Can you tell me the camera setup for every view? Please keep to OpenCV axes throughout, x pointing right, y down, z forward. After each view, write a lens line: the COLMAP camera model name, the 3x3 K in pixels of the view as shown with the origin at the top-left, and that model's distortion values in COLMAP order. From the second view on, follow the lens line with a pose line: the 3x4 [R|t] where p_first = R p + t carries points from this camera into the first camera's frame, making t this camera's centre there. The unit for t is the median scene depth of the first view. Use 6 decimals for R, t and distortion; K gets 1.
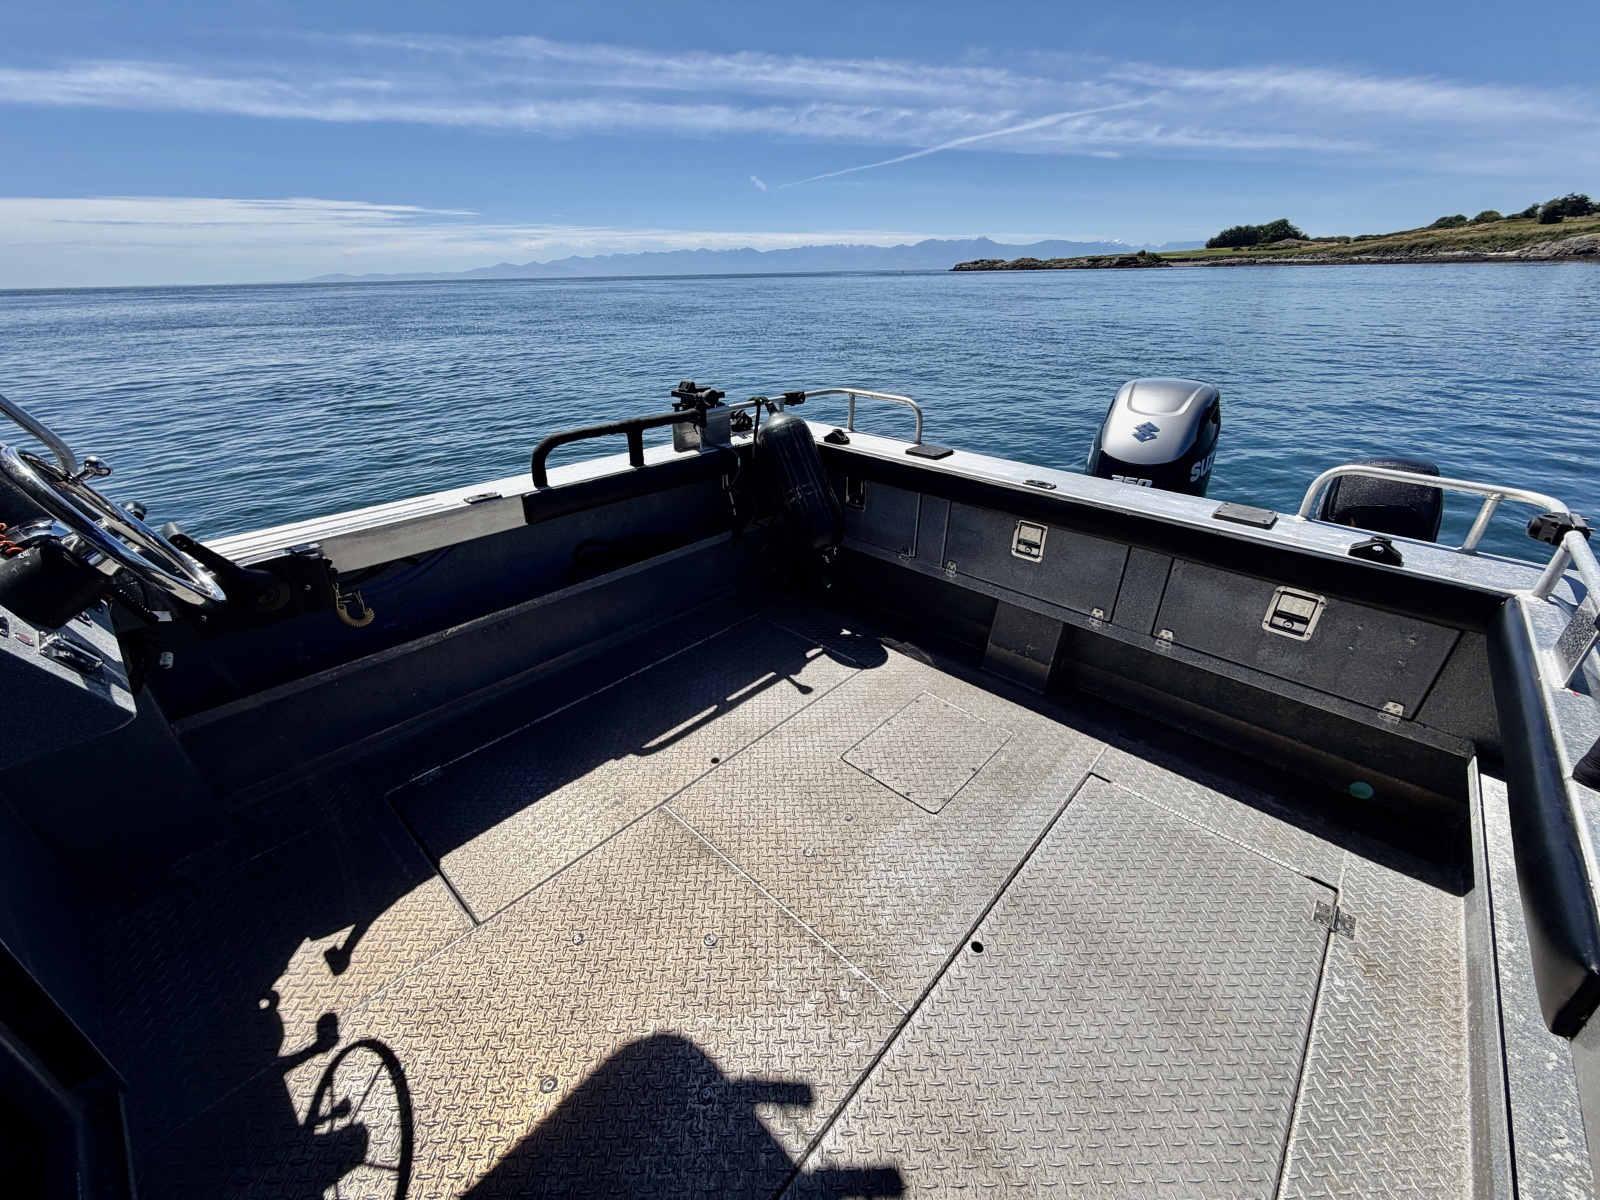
lens RADIAL K [[635.9, 0, 790.5], [0, 635.9, 598.7], [0, 0, 1]] dist [0.001589, -0.000374]
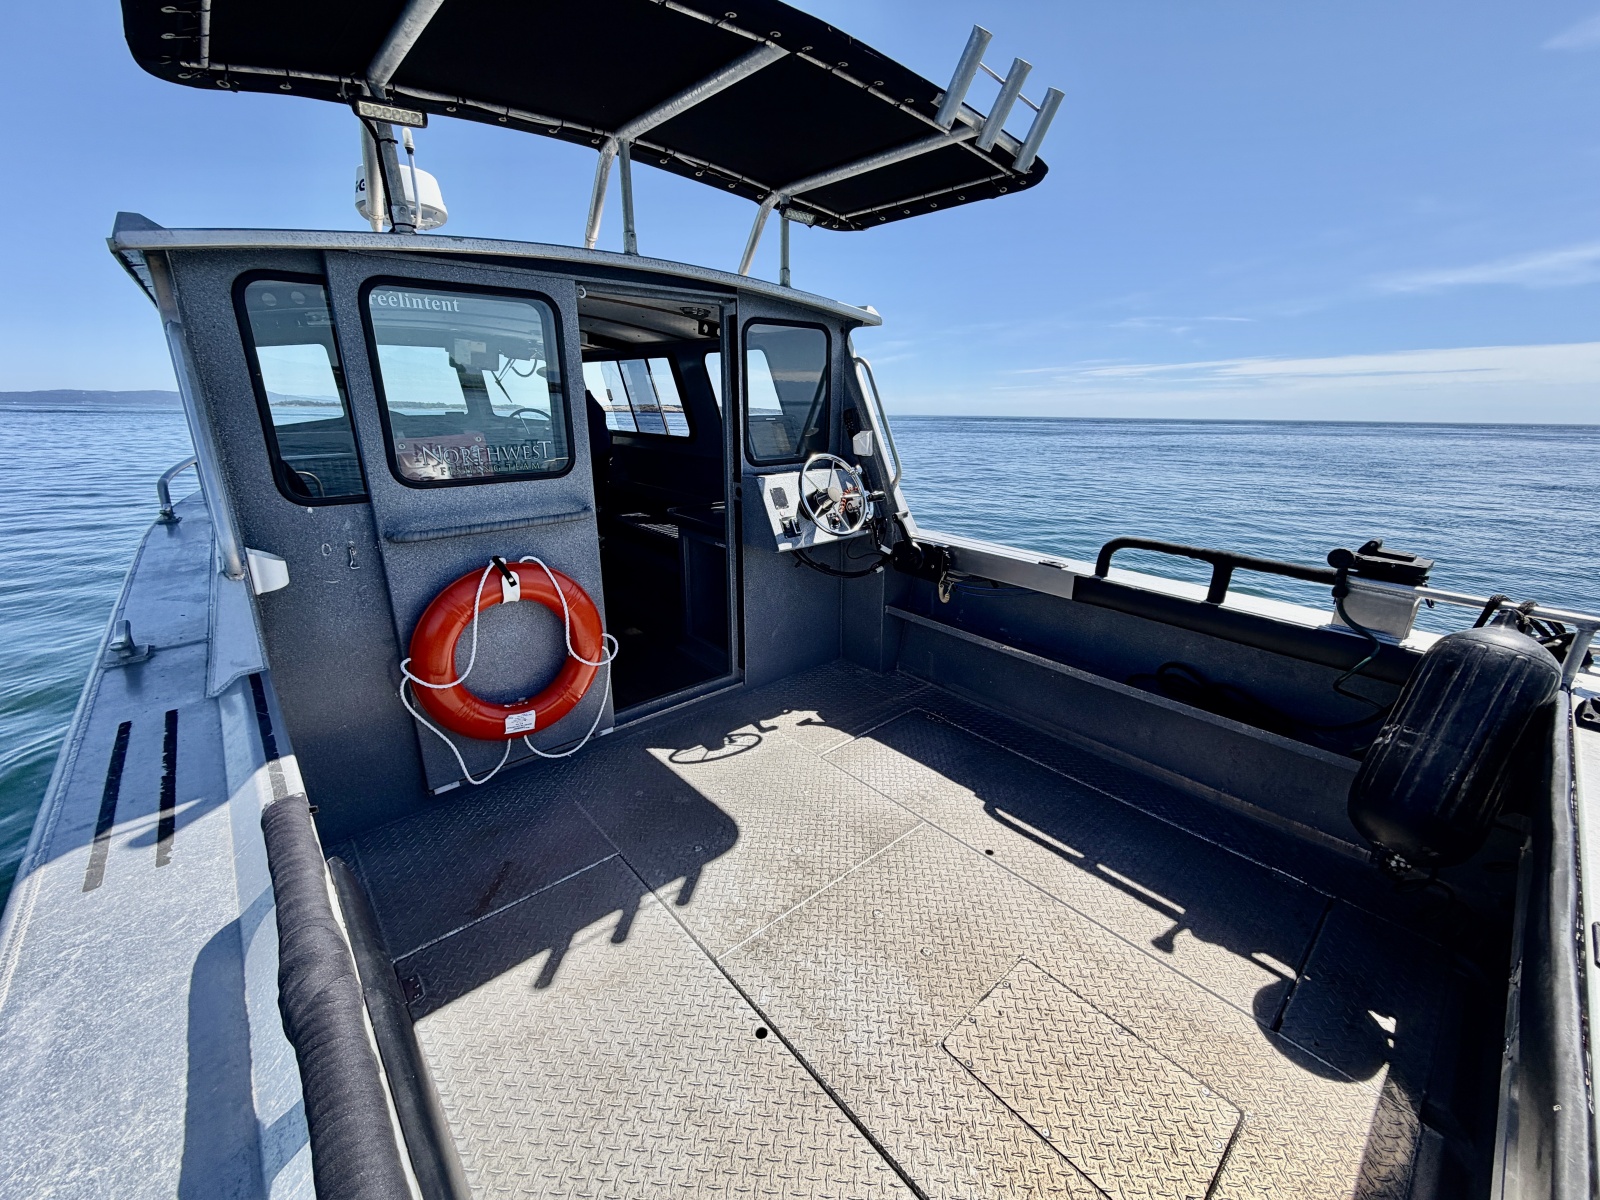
lens RADIAL K [[639.7, 0, 794.2], [0, 639.7, 596.9], [0, 0, 1]] dist [0.001682, -0.000044]
pose [[-0.100427, 0.311578, -0.944899, 0.752262], [-0.453625, 0.830909, 0.322202, -0.272393], [0.885516, 0.460988, 0.057894, 0.491087]]
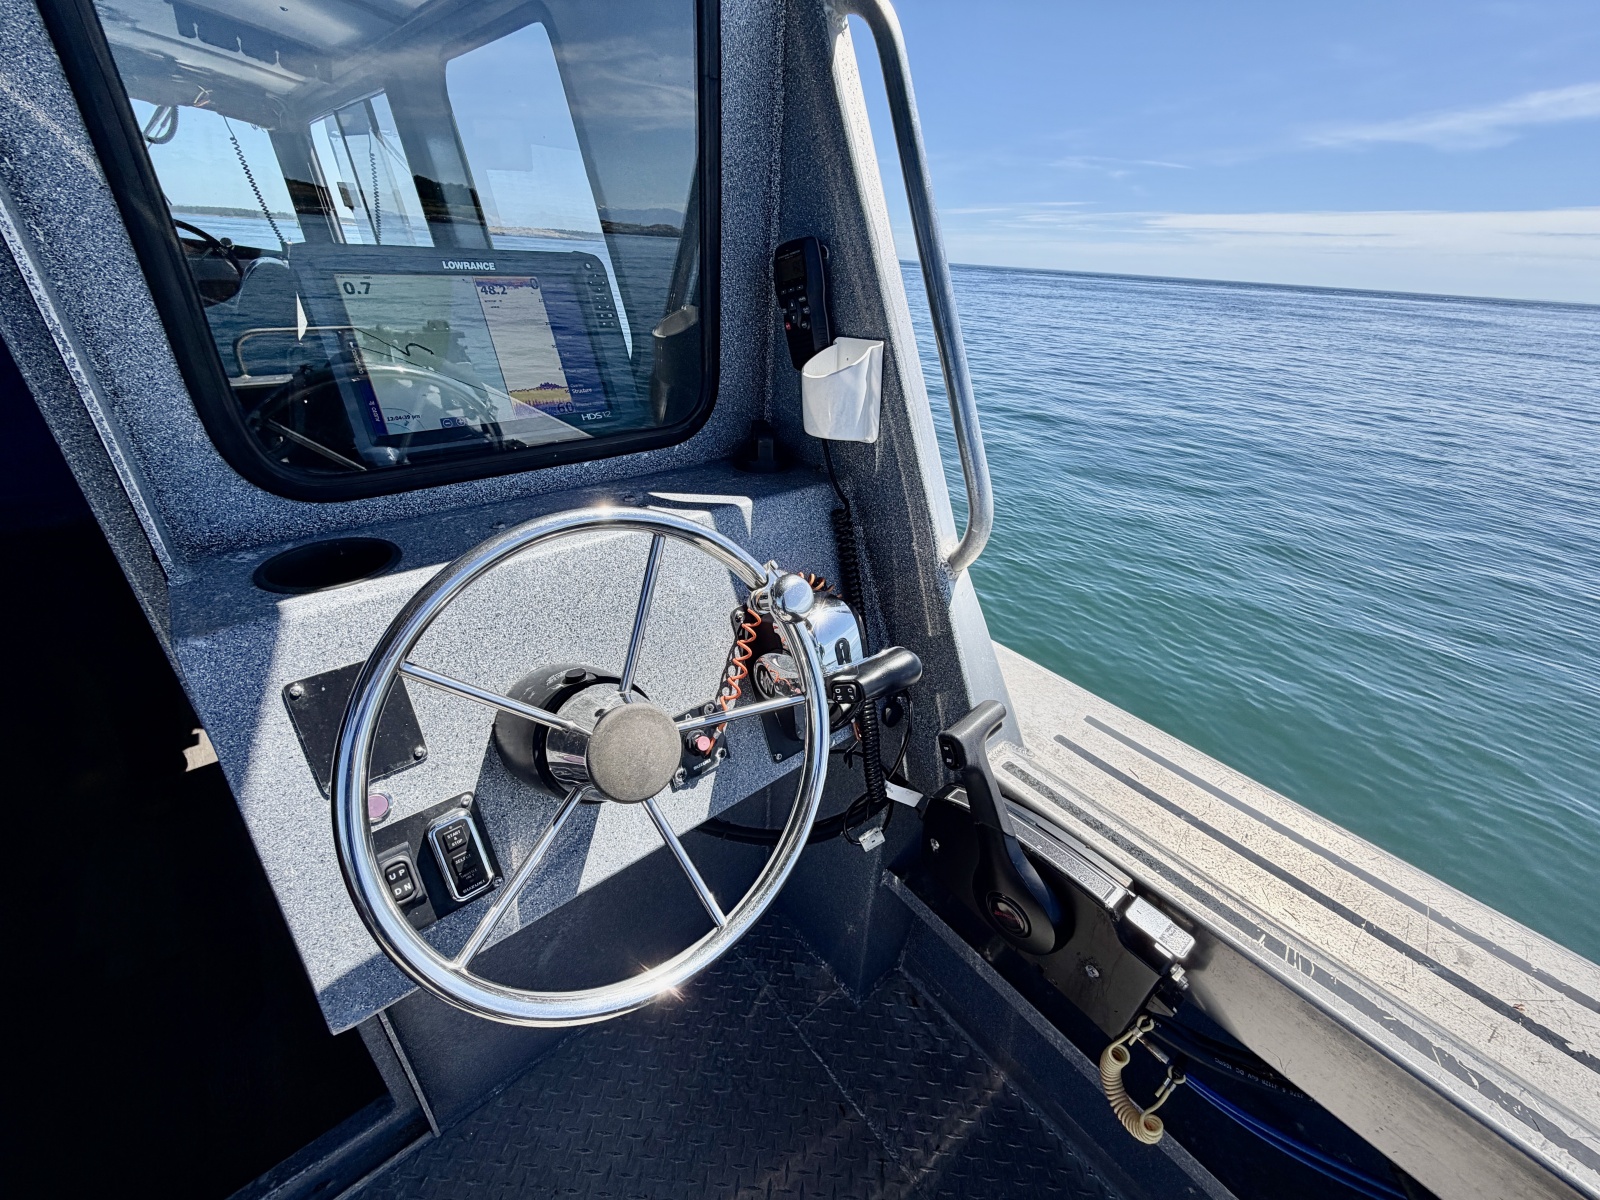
lens RADIAL K [[639.7, 0, 794.2], [0, 639.7, 596.9], [0, 0, 1]] dist [0.001682, -0.000044]
pose [[-0.115331, 0.485171, -0.866780, -0.350884], [-0.494553, 0.728718, 0.473696, -0.240196], [0.861461, 0.483301, 0.155900, 0.528391]]
